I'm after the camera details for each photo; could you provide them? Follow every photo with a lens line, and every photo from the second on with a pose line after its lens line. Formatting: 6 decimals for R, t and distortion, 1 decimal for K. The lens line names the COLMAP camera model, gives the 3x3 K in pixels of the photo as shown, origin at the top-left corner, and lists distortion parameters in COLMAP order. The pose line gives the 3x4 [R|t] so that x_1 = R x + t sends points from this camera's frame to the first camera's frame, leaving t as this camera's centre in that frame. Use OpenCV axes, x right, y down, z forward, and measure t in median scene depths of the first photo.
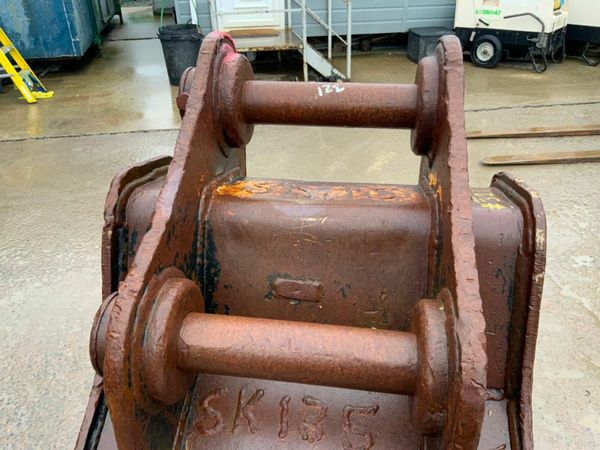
lens RADIAL K [[501.0, 0, 301.0], [0, 501.0, 225.2], [0, 0, 1]] dist [0.064576, -0.121927]
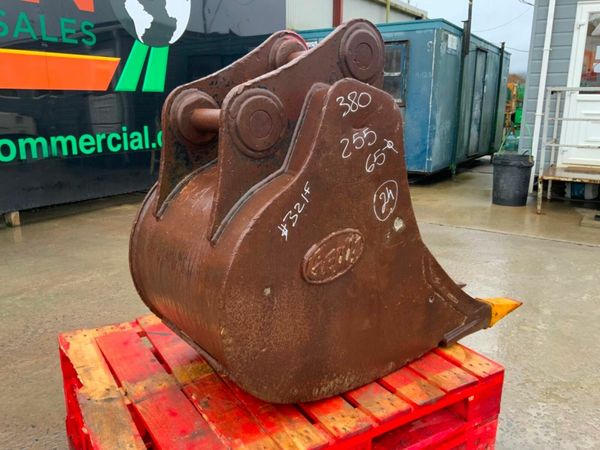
lens RADIAL K [[501.0, 0, 298.5], [0, 501.0, 228.8], [0, 0, 1]] dist [0.064576, -0.121927]
pose [[0.721793, 0.186489, -0.666511, 0.179763], [-0.368919, 0.918468, -0.142532, 0.085182], [0.585588, 0.348767, 0.731743, -0.035115]]
